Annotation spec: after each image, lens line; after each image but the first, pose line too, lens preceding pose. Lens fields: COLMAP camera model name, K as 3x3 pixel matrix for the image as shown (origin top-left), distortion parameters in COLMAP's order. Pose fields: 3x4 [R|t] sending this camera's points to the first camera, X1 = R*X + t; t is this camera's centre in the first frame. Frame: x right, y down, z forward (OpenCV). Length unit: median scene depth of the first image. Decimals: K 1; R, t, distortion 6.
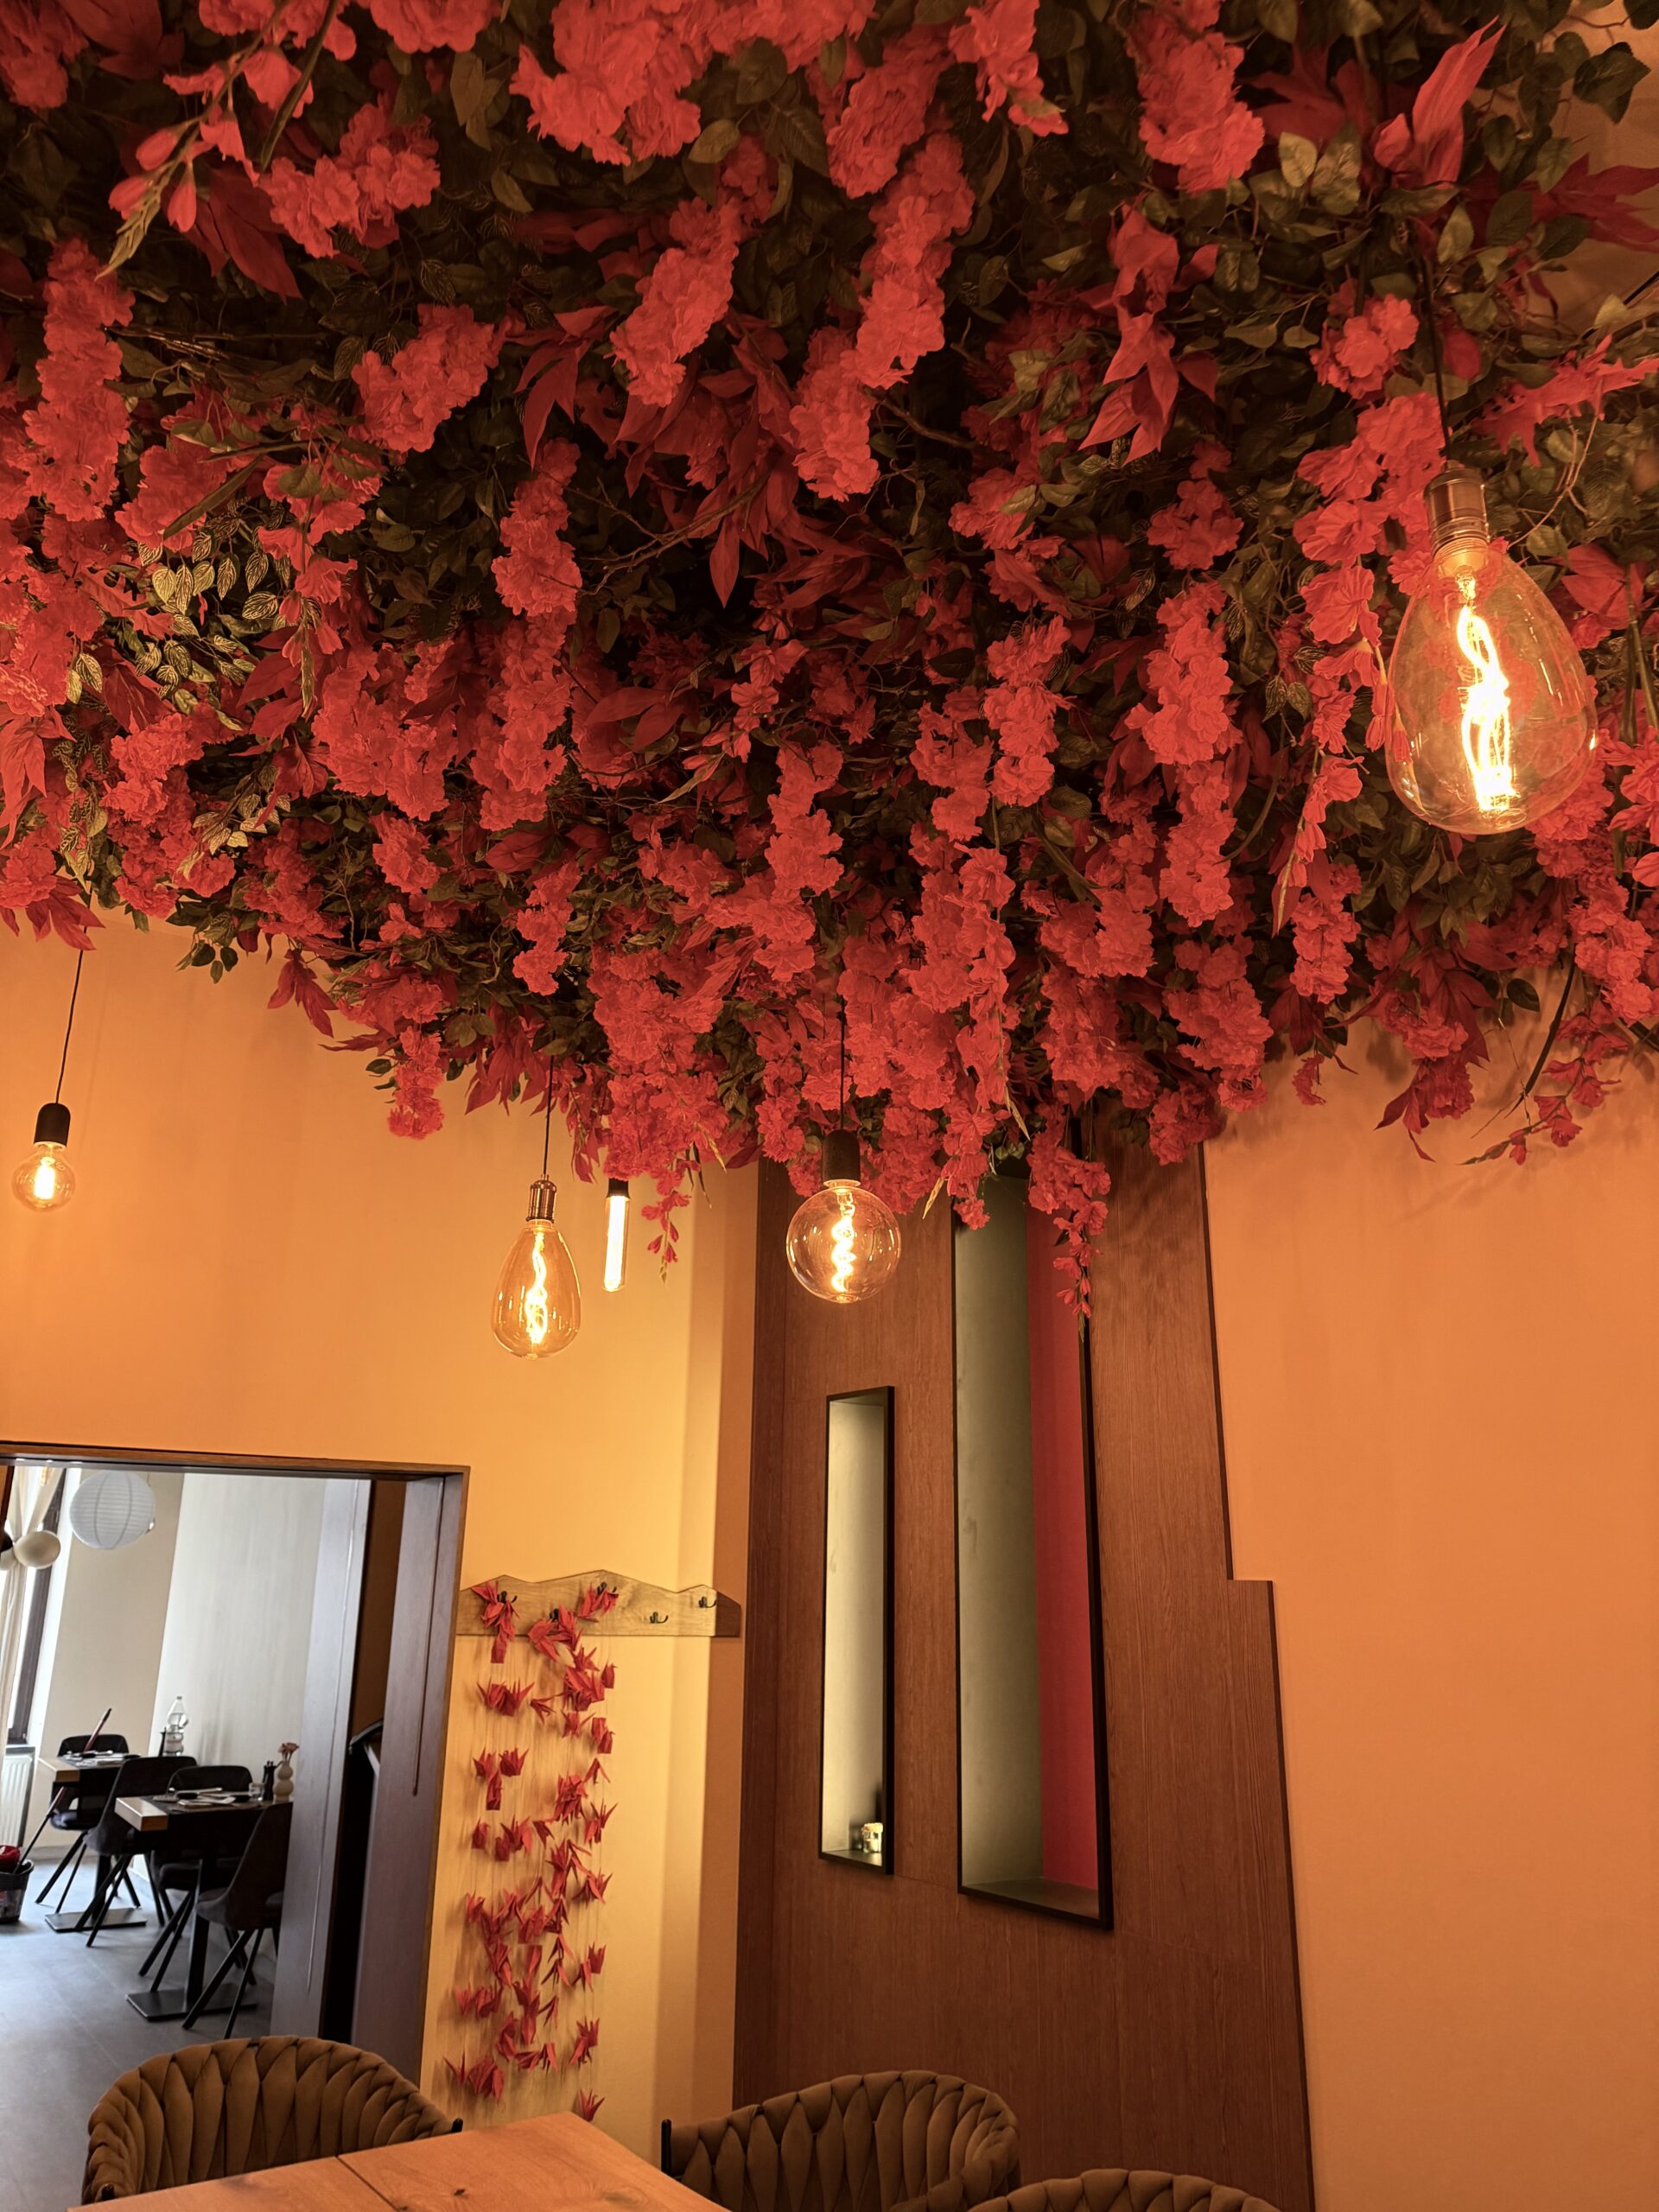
lens RADIAL K [[1581.2, 0, 829.5], [0, 1581.2, 1106.0], [0, 0, 1]] dist [0.073493, -0.138359]
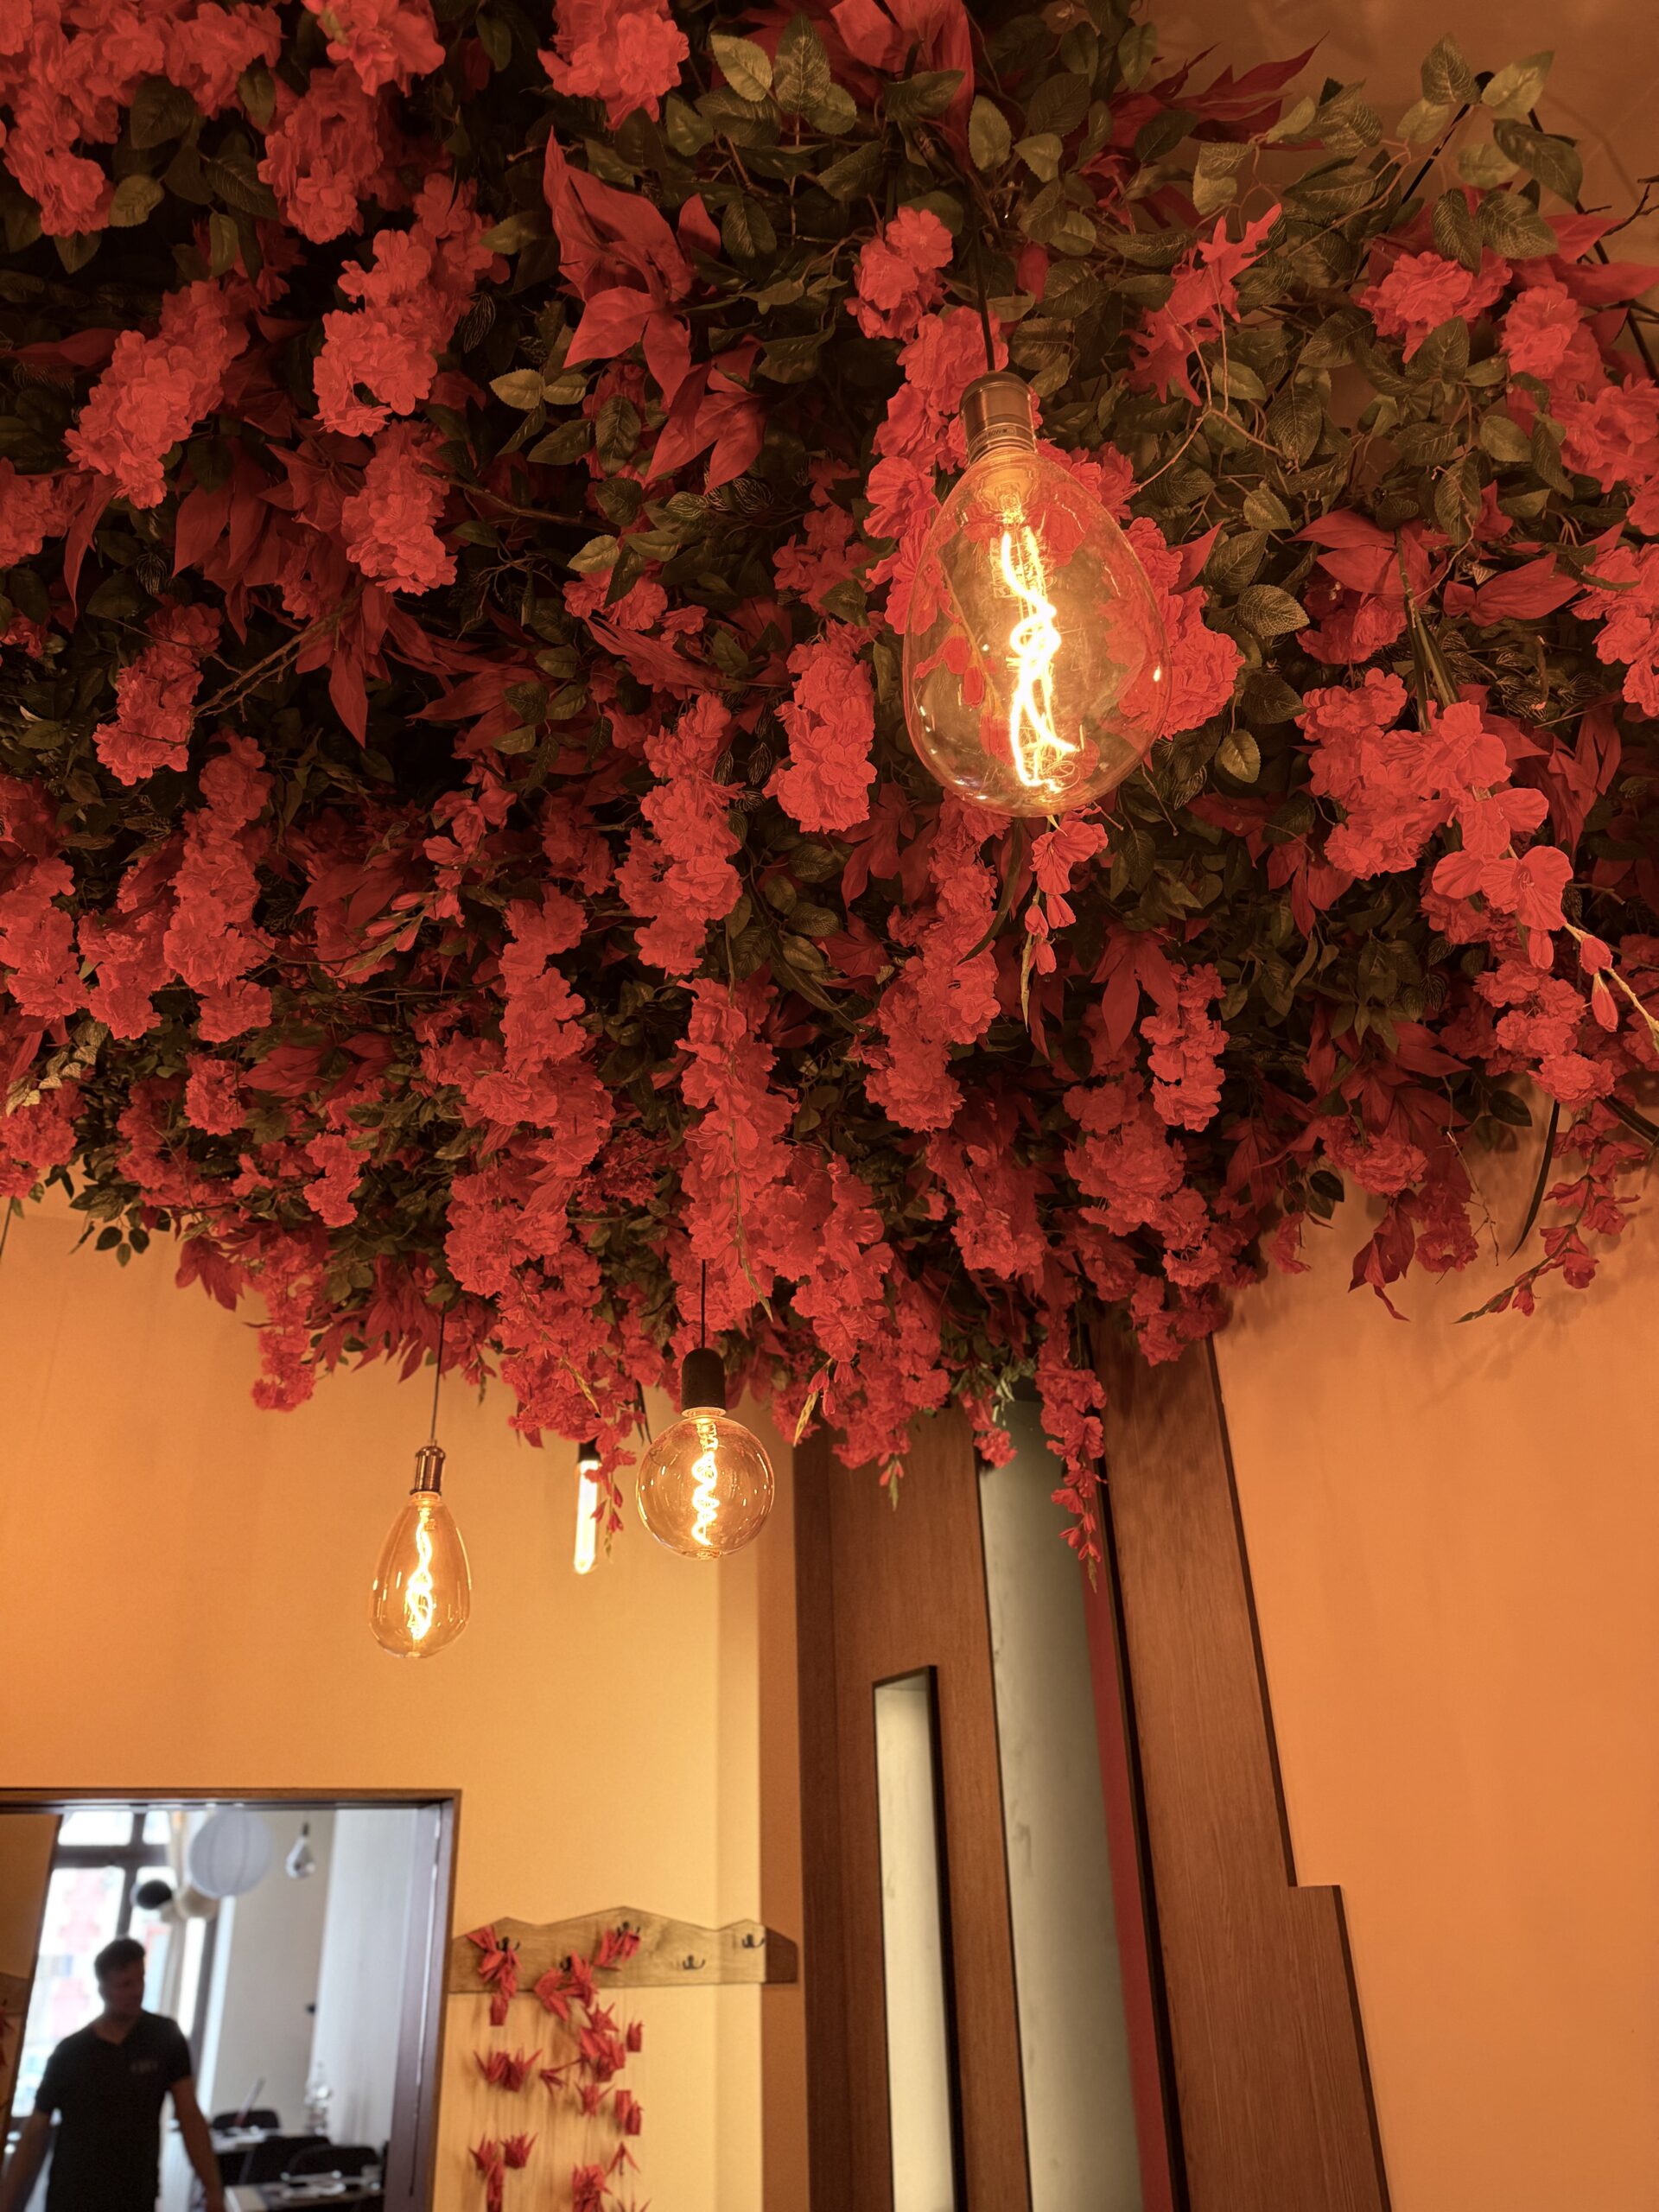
lens RADIAL K [[1581.2, 0, 829.5], [0, 1581.2, 1106.0], [0, 0, 1]] dist [0.073493, -0.138359]
pose [[0.984845, -0.113871, -0.130823, 0.201565], [0.090064, 0.980379, -0.175341, 0.041593], [0.148222, 0.160902, 0.975777, 0.152778]]
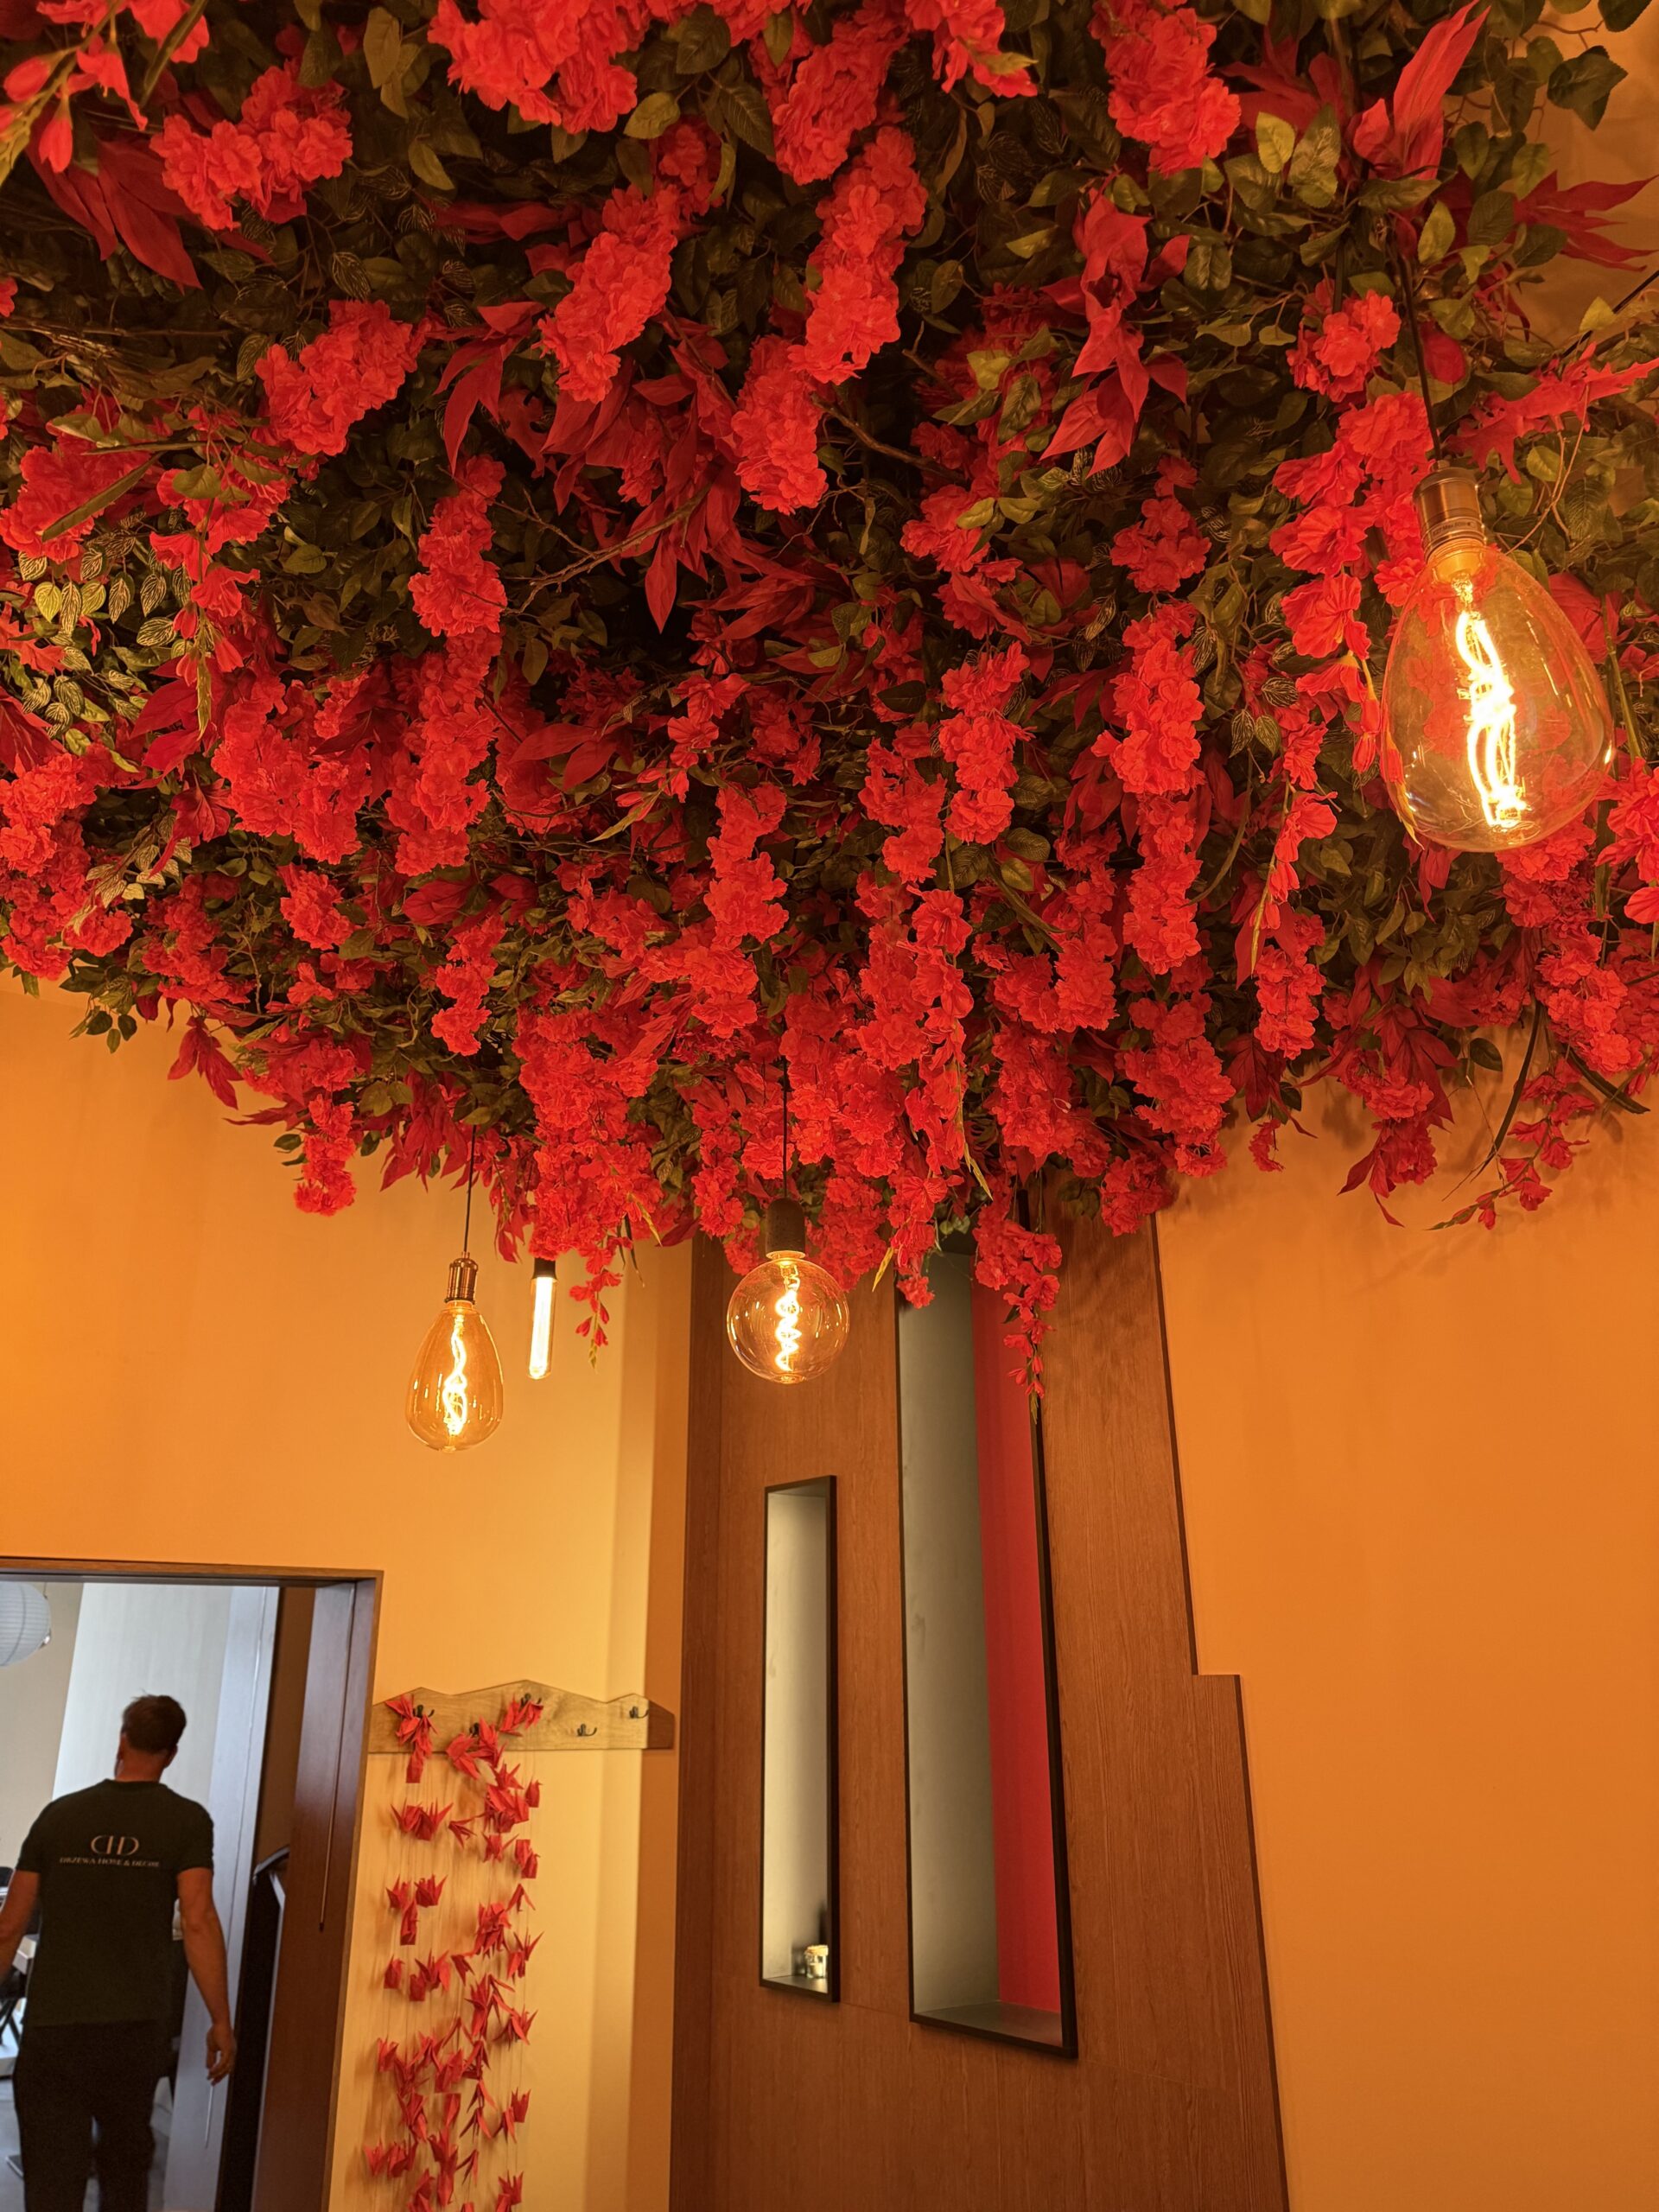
lens RADIAL K [[1583.7, 0, 838.3], [0, 1583.7, 1110.2], [0, 0, 1]] dist [0.053858, -0.087599]
pose [[0.998700, -0.005647, 0.050662, -0.007718], [0.008348, 0.998546, -0.053262, 0.012792], [-0.050288, 0.053616, 0.997295, 0.054628]]
